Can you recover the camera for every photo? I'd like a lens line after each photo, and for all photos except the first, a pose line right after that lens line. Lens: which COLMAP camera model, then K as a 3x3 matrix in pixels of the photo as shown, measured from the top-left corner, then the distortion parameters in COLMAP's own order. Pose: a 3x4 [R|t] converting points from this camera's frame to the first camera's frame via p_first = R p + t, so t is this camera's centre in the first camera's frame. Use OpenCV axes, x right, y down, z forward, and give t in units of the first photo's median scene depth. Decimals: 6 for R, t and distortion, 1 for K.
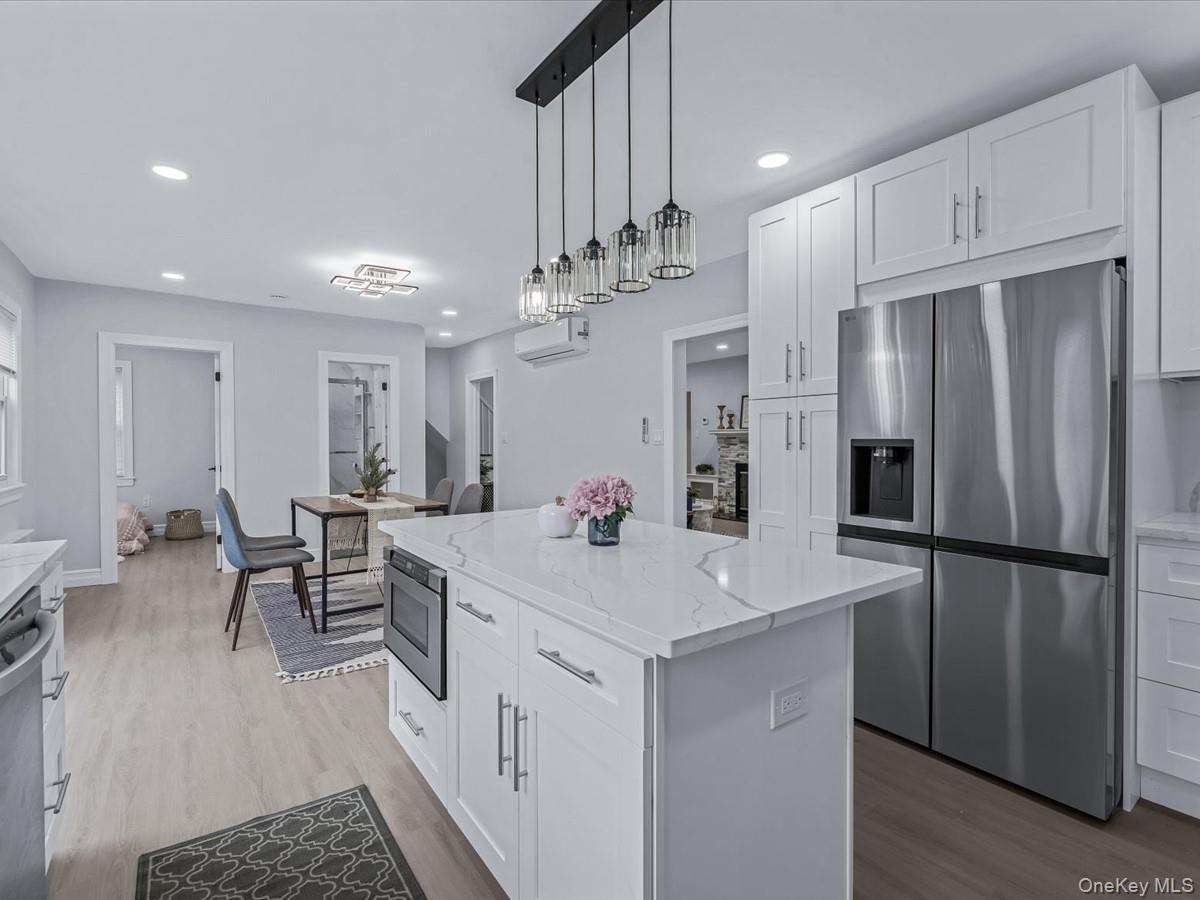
lens RADIAL K [[556.4, 0, 591.2], [0, 556.4, 445.9], [0, 0, 1]] dist [0.000171, 0.000454]
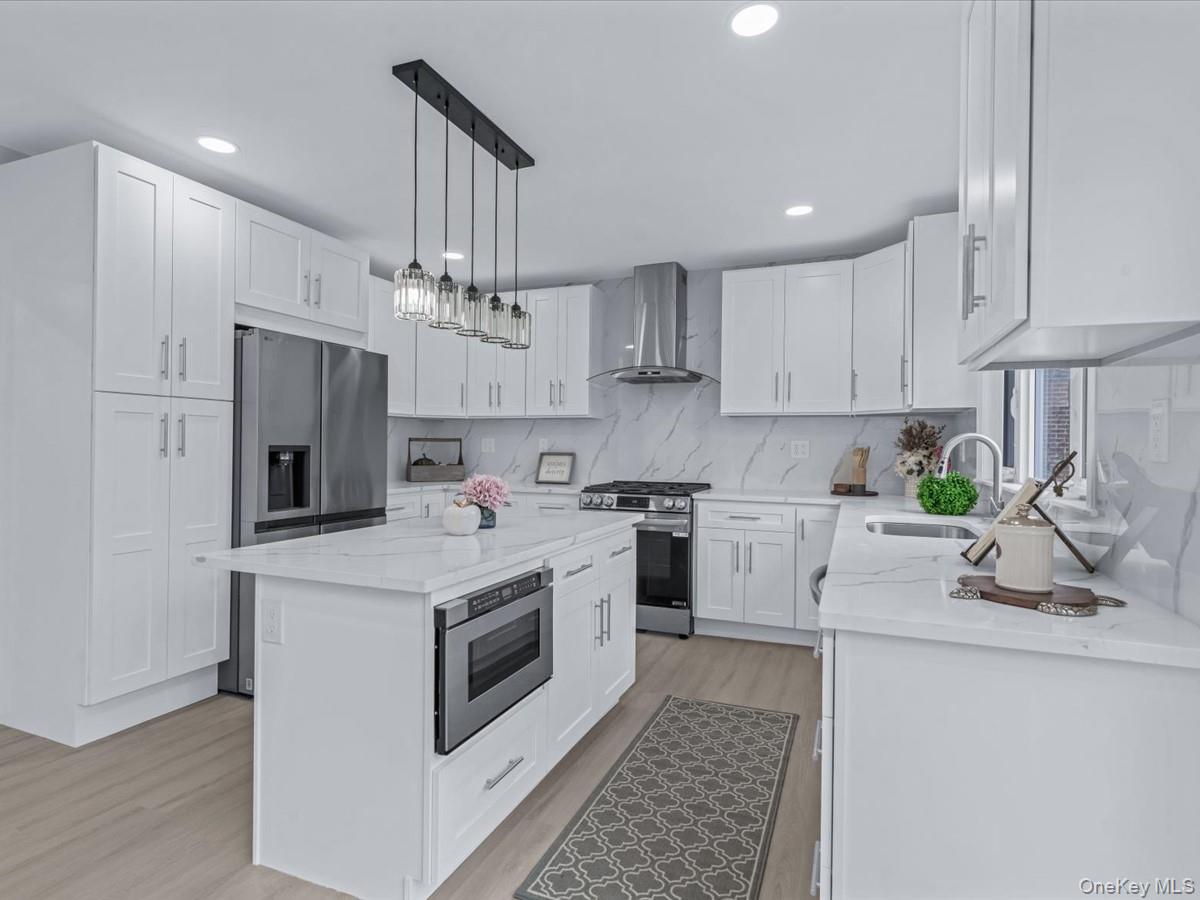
lens RADIAL K [[612.2, 0, 605.2], [0, 612.2, 440.9], [0, 0, 1]] dist [-0.005338, -0.000735]
pose [[-0.515954, 0.003180, 0.856610, -0.959959], [0.001048, 0.999995, -0.003081, -0.016549], [-0.856615, -0.000691, -0.515955, 1.060420]]
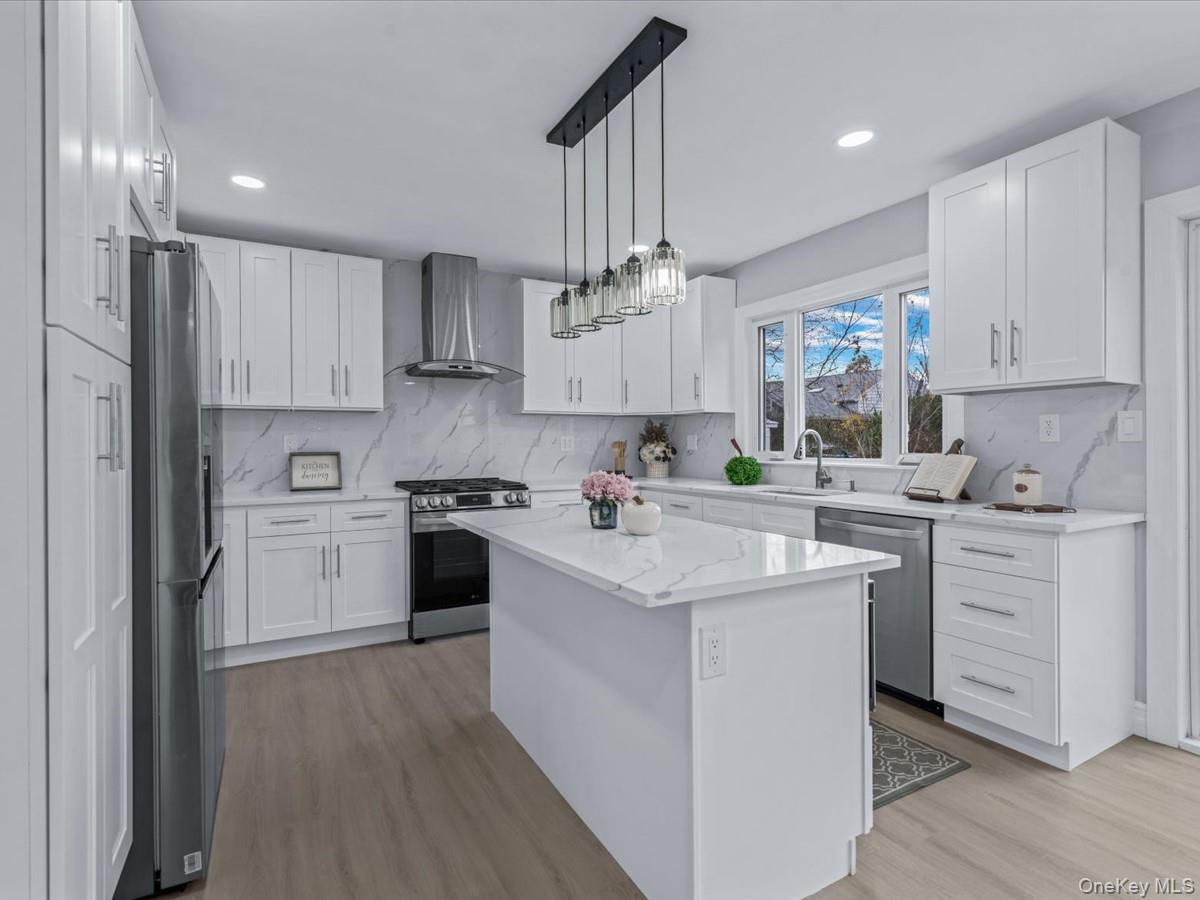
lens RADIAL K [[612.2, 0, 603.3], [0, 612.2, 444.6], [0, 0, 1]] dist [-0.005338, -0.000735]
pose [[-0.988105, 0.007368, 0.153604, -0.163285], [0.009779, 0.999841, 0.014944, -0.022320], [-0.153469, 0.016269, -0.988019, 1.684797]]
